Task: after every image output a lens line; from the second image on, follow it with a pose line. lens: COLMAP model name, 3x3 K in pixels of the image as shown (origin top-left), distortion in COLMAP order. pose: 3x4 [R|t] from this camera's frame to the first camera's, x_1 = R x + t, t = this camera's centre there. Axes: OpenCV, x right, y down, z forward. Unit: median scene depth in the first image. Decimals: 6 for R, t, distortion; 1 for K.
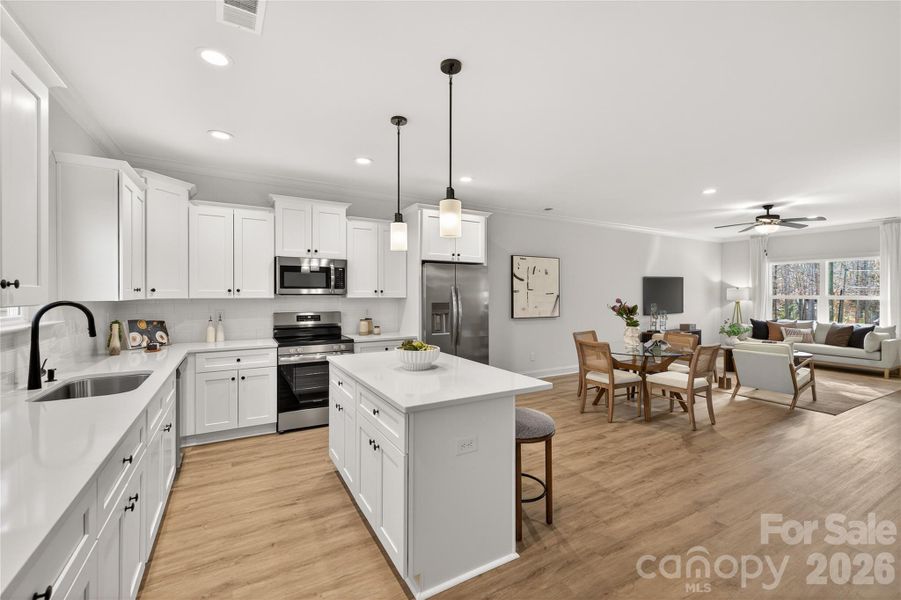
lens RADIAL K [[380.2, 0, 448.0], [0, 380.2, 295.3], [0, 0, 1]] dist [0.002175, 0.001947]
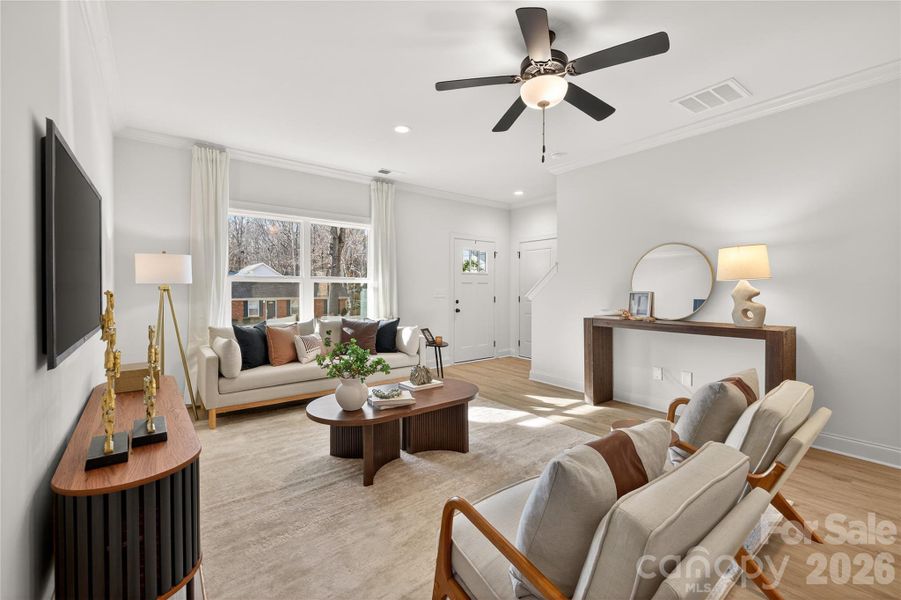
lens RADIAL K [[380.2, 0, 455.1], [0, 380.2, 294.1], [0, 0, 1]] dist [0.002175, 0.001947]
pose [[-0.122364, -0.014439, 0.992380, 0.679533], [0.004299, 0.999877, 0.015078, 0.042775], [-0.992476, 0.006112, -0.122287, 1.693081]]
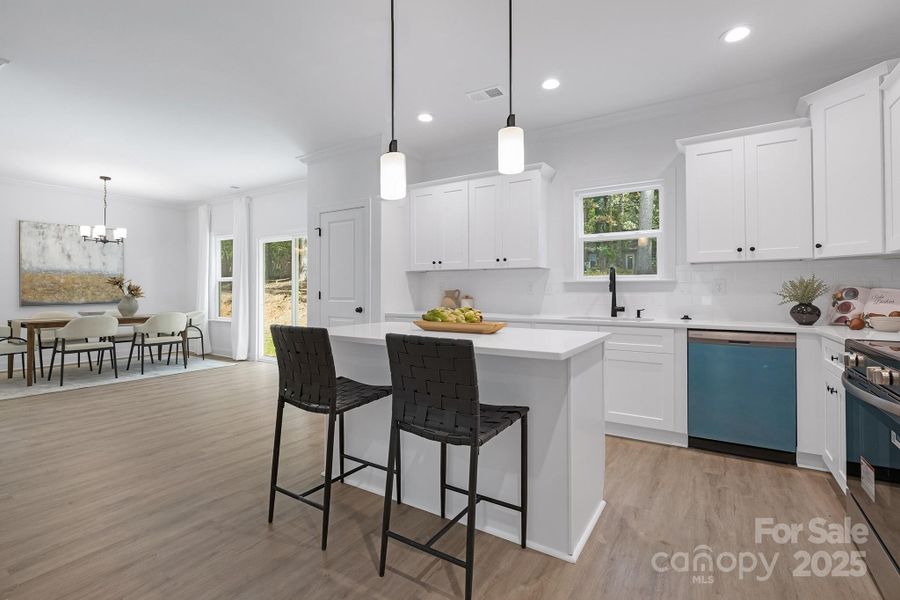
lens RADIAL K [[420.0, 0, 449.4], [0, 420.0, 288.6], [0, 0, 1]] dist [-0.008281, 0.002888]
pose [[-0.884080, -0.004134, -0.467317, 0.231791], [-0.002460, 0.999988, -0.004193, 0.067313], [0.467329, -0.002557, -0.884080, 1.214344]]
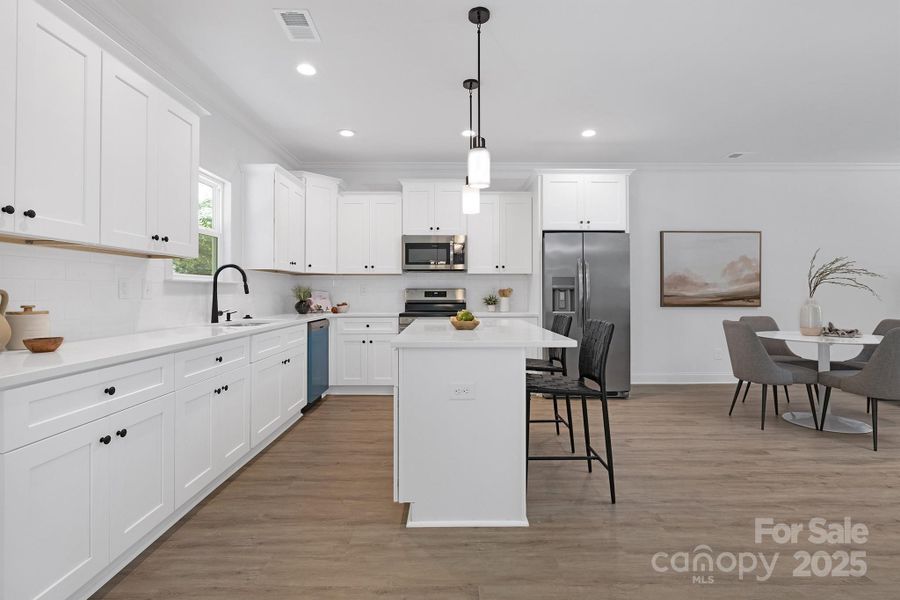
lens RADIAL K [[420.0, 0, 448.8], [0, 420.0, 290.3], [0, 0, 1]] dist [-0.008281, 0.002888]
pose [[0.870895, -0.003411, -0.491457, 0.271679], [-0.000124, 0.999974, -0.007159, 0.068076], [0.491469, 0.006296, 0.870873, 0.014618]]
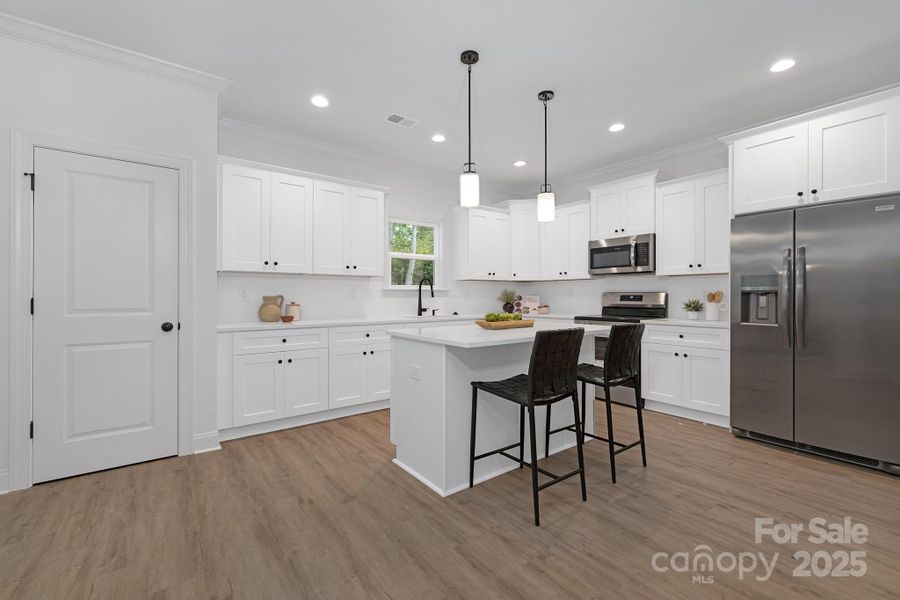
lens RADIAL K [[379.8, 0, 449.9], [0, 379.8, 296.5], [0, 0, 1]] dist [0.002175, 0.001947]
pose [[0.130941, 0.000770, -0.991390, 0.654442], [-0.002558, 0.999997, 0.000439, 0.066397], [0.991387, 0.002479, 0.130942, 0.462347]]
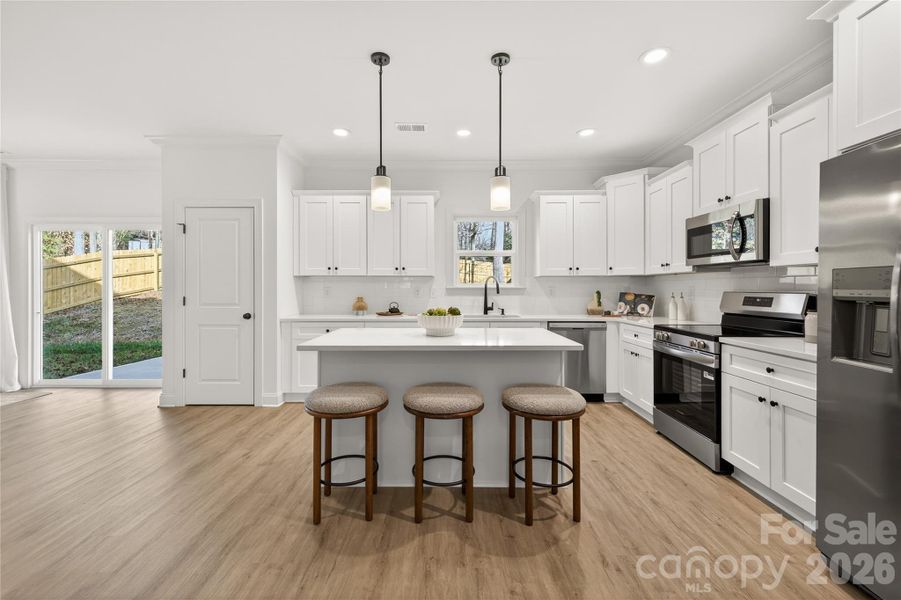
lens RADIAL K [[380.2, 0, 447.0], [0, 380.2, 288.3], [0, 0, 1]] dist [0.002175, 0.001947]
pose [[-0.496705, -0.000018, -0.867919, 0.517530], [-0.003357, 0.999993, 0.001901, 0.045082], [0.867913, 0.003858, -0.496702, 1.008800]]
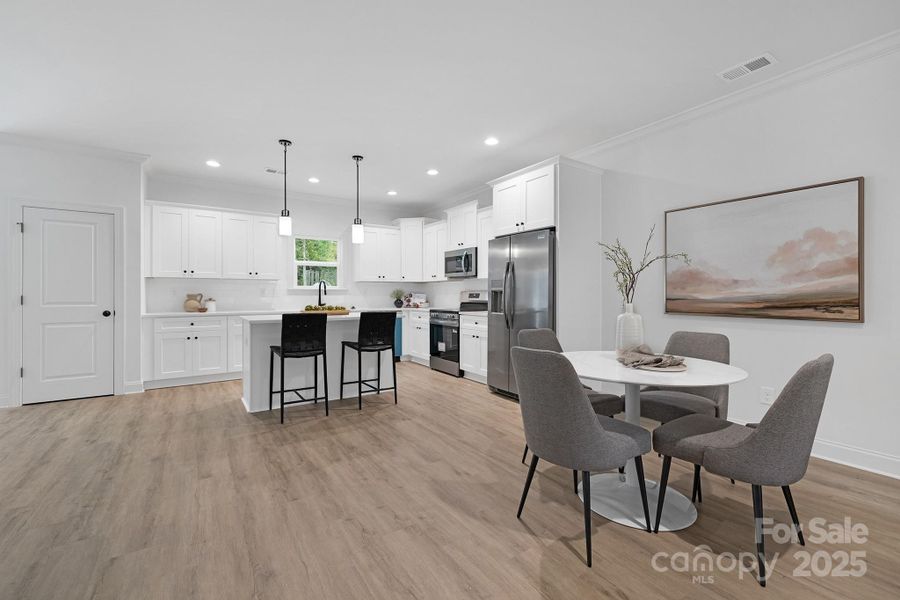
lens RADIAL K [[379.8, 0, 448.9], [0, 379.8, 295.4], [0, 0, 1]] dist [0.002175, 0.001947]
pose [[0.072532, 0.002345, -0.997363, 1.076655], [-0.002336, 0.999995, 0.002182, 0.066204], [0.997363, 0.002172, 0.072537, 0.955151]]
